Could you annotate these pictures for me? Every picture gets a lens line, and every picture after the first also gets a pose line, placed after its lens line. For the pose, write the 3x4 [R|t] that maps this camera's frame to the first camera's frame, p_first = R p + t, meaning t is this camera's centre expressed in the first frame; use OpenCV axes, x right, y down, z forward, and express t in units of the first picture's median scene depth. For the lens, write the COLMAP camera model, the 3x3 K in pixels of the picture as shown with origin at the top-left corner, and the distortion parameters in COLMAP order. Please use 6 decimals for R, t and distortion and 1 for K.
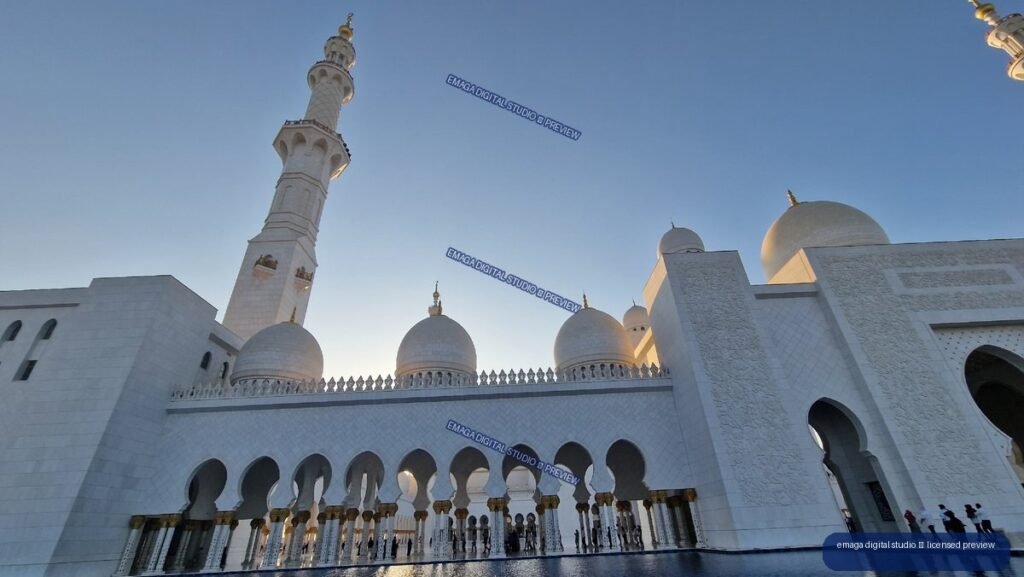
lens RADIAL K [[420.9, 0, 511.6], [0, 420.9, 289.4], [0, 0, 1]] dist [0.005589, -0.006307]
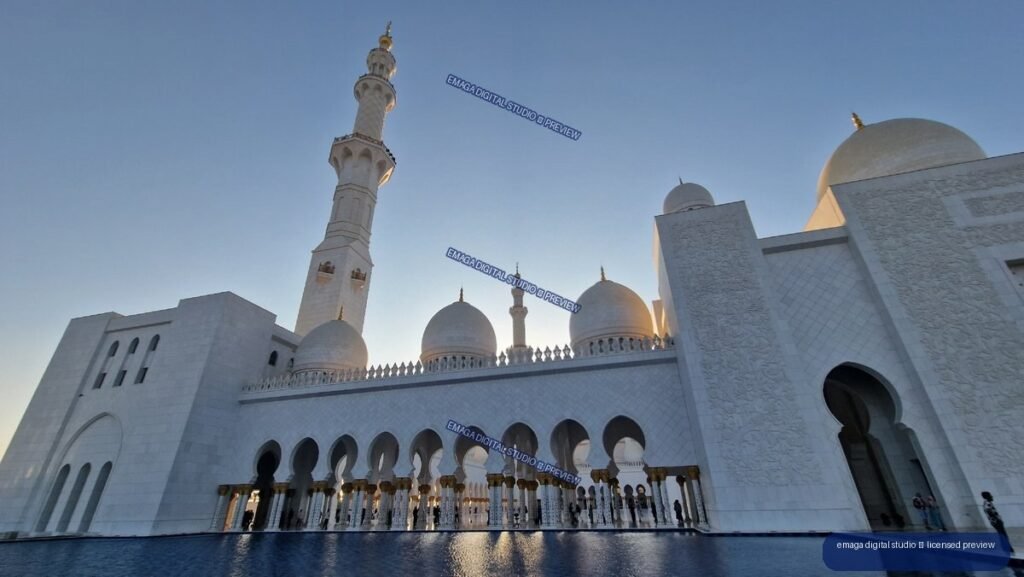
lens RADIAL K [[419.8, 0, 512.3], [0, 419.8, 288.8], [0, 0, 1]] dist [-0.001124, -0.000666]
pose [[0.964973, -0.098432, -0.243182, 0.271811], [0.111541, 0.992926, 0.040705, 0.000671], [0.237456, -0.066404, 0.969126, 0.026124]]
